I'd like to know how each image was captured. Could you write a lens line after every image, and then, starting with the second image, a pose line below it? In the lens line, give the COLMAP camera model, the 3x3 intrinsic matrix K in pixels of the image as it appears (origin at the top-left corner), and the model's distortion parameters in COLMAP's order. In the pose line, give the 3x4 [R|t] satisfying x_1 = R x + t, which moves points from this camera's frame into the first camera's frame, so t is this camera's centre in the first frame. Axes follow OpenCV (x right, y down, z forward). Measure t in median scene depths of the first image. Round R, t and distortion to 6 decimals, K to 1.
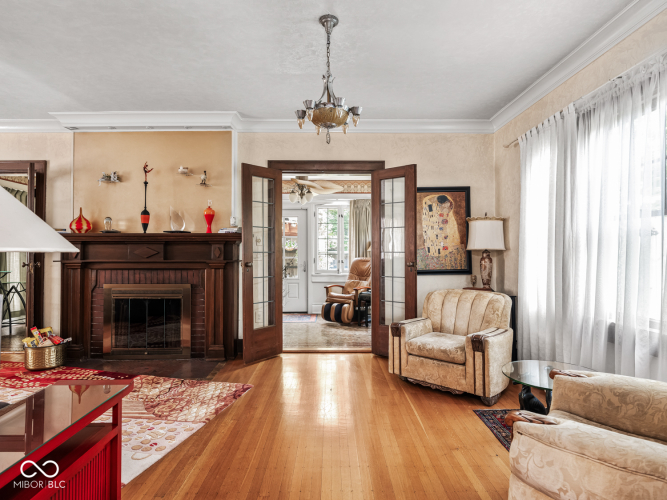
lens RADIAL K [[384.4, 0, 332.9], [0, 384.4, 248.1], [0, 0, 1]] dist [0.002334, -0.000823]
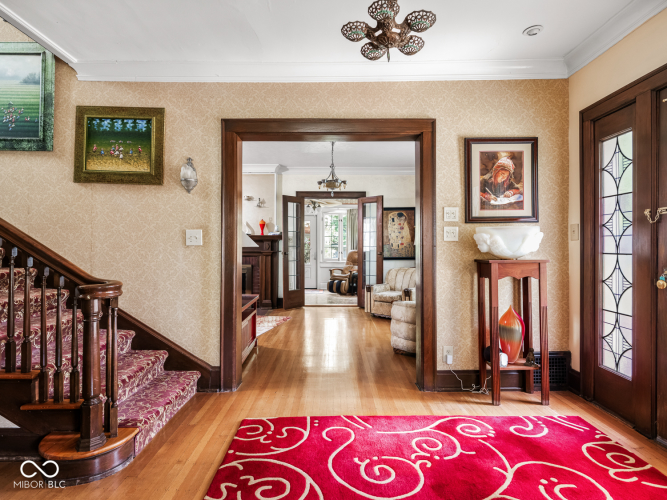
lens RADIAL K [[384.4, 0, 332.9], [0, 384.4, 248.1], [0, 0, 1]] dist [0.002334, -0.000823]
pose [[0.999968, 0.002668, -0.007595, 0.005135], [-0.002532, 0.999838, 0.017796, -0.011965], [0.007641, -0.017776, 0.999813, -0.708209]]
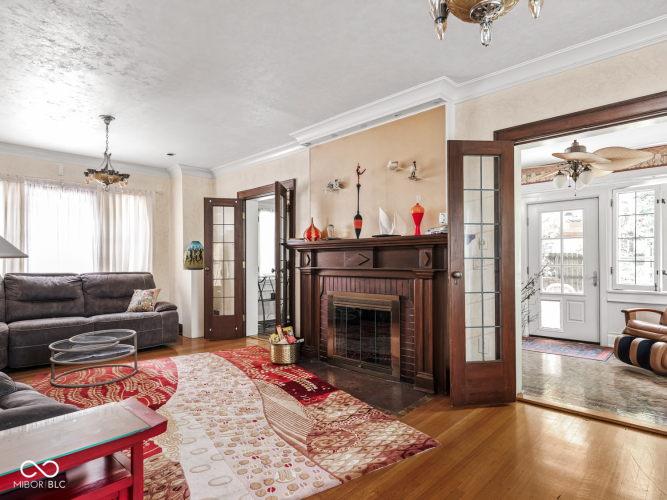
lens RADIAL K [[379.0, 0, 333.4], [0, 379.0, 260.8], [0, 0, 1]] dist [0.005000, -0.000483]
pose [[0.720652, -0.004038, -0.693286, 0.112564], [0.013011, 0.999886, 0.007701, 0.006739], [0.693175, -0.014570, 0.720622, 0.285946]]
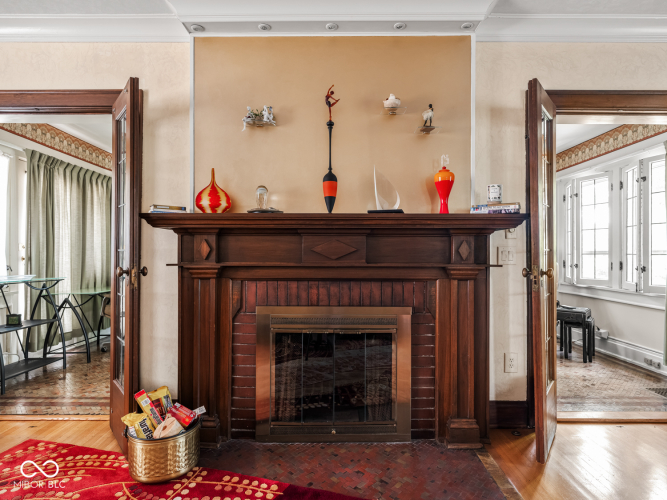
lens RADIAL K [[367.5, 0, 334.4], [0, 367.5, 253.0], [0, 0, 1]] dist [0.004257, 0.001189]
pose [[0.999978, 0.003629, -0.005516, -0.477664], [-0.003579, 0.999951, 0.009214, 0.011552], [0.005549, -0.009194, 0.999942, 0.469418]]
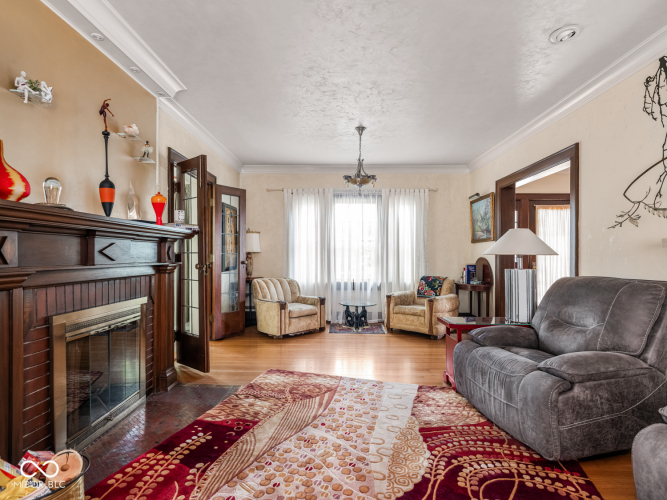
lens RADIAL K [[367.5, 0, 334.4], [0, 367.5, 253.0], [0, 0, 1]] dist [0.004257, 0.001189]
pose [[0.016090, 0.006740, 0.999848, -1.045929], [-0.016494, 0.999843, -0.006474, 0.011614], [-0.999734, -0.016387, 0.016199, 0.638696]]
